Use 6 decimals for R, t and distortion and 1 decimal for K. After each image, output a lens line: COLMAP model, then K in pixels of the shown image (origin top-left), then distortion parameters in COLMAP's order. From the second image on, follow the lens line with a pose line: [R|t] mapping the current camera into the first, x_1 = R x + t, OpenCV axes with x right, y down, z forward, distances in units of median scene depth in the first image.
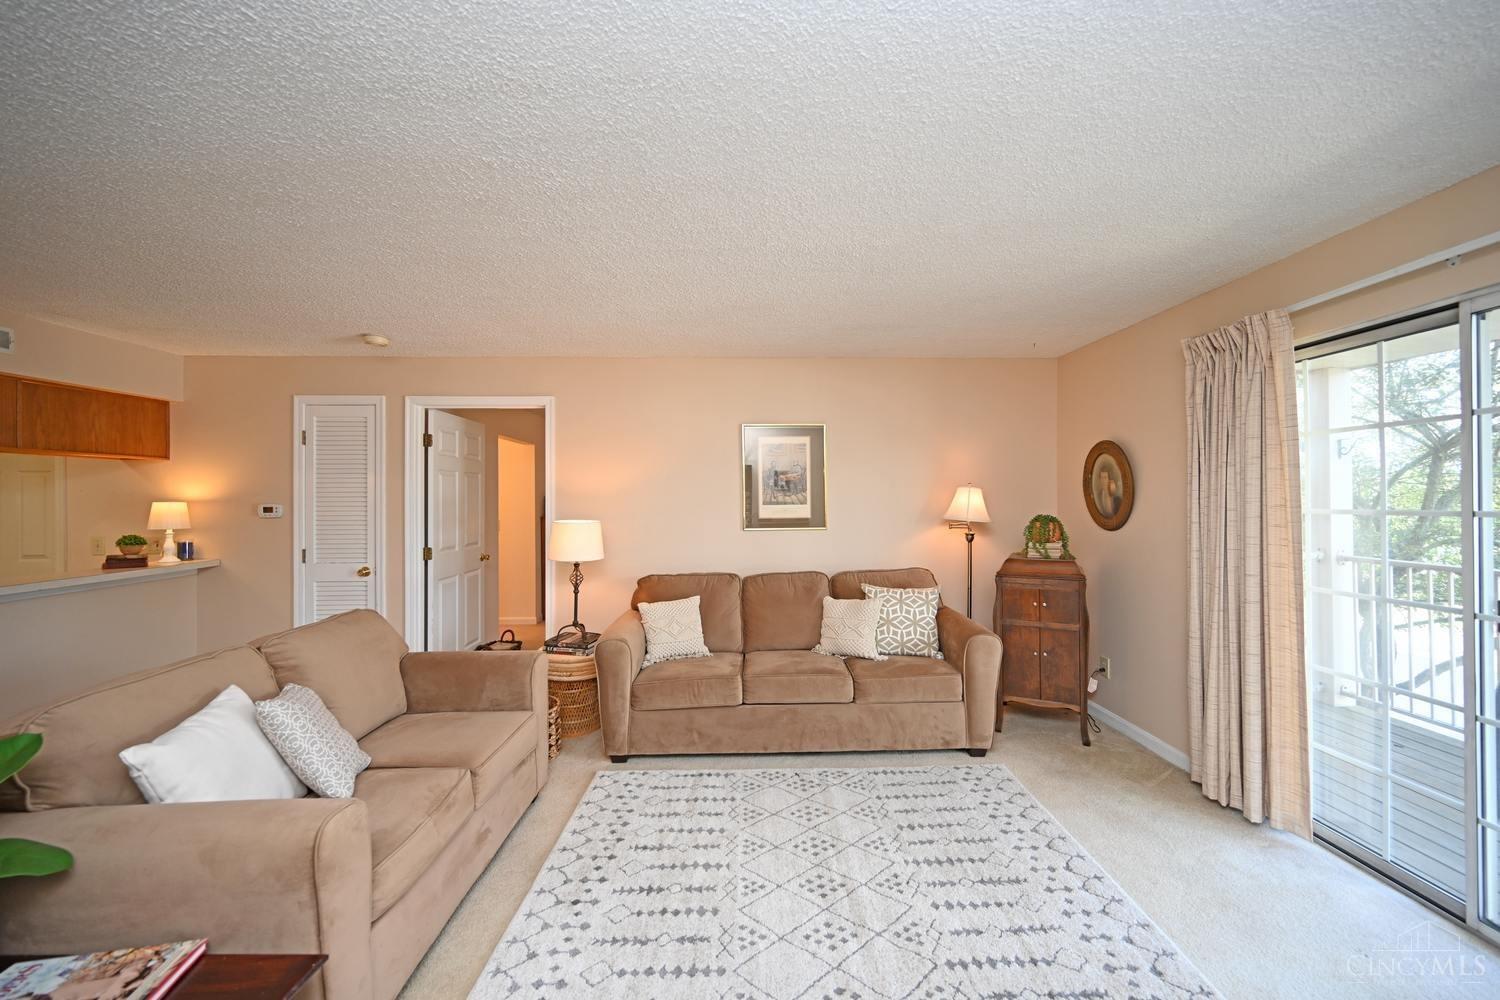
lens RADIAL K [[593.9, 0, 754.2], [0, 593.9, 497.1], [0, 0, 1]] dist [-0.001176, -0.000072]
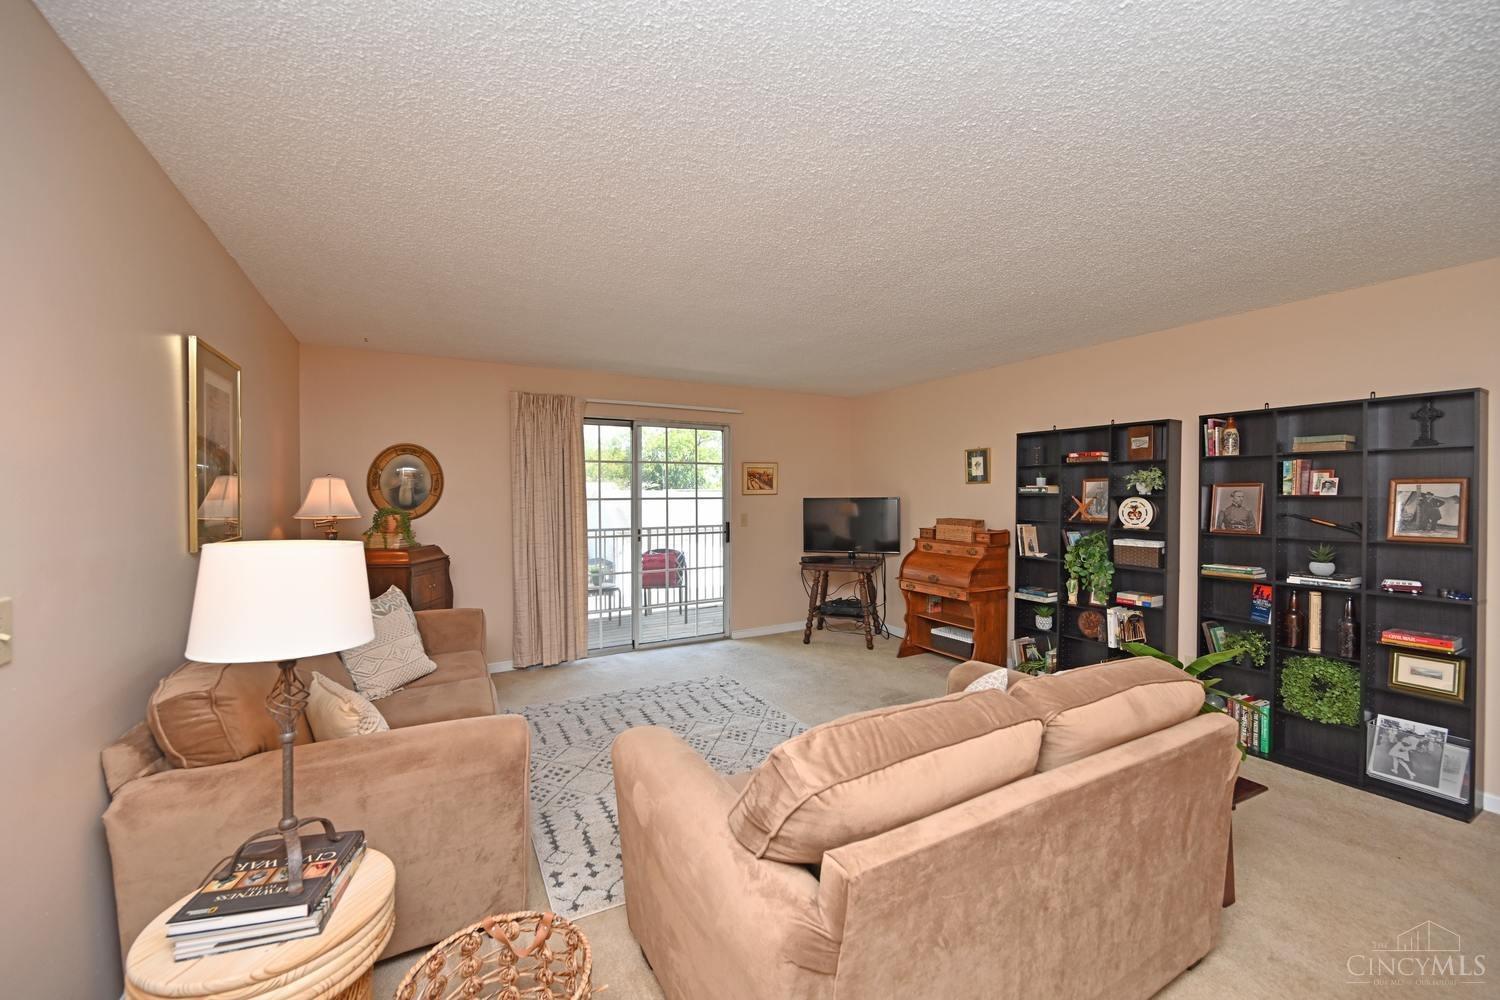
lens RADIAL K [[593.9, 0, 751.0], [0, 593.9, 504.2], [0, 0, 1]] dist [-0.001176, -0.000072]
pose [[-0.464737, -0.003175, 0.885443, -1.078928], [0.004720, 0.999970, 0.006063, 0.025034], [-0.885436, 0.006997, -0.464708, 1.315058]]
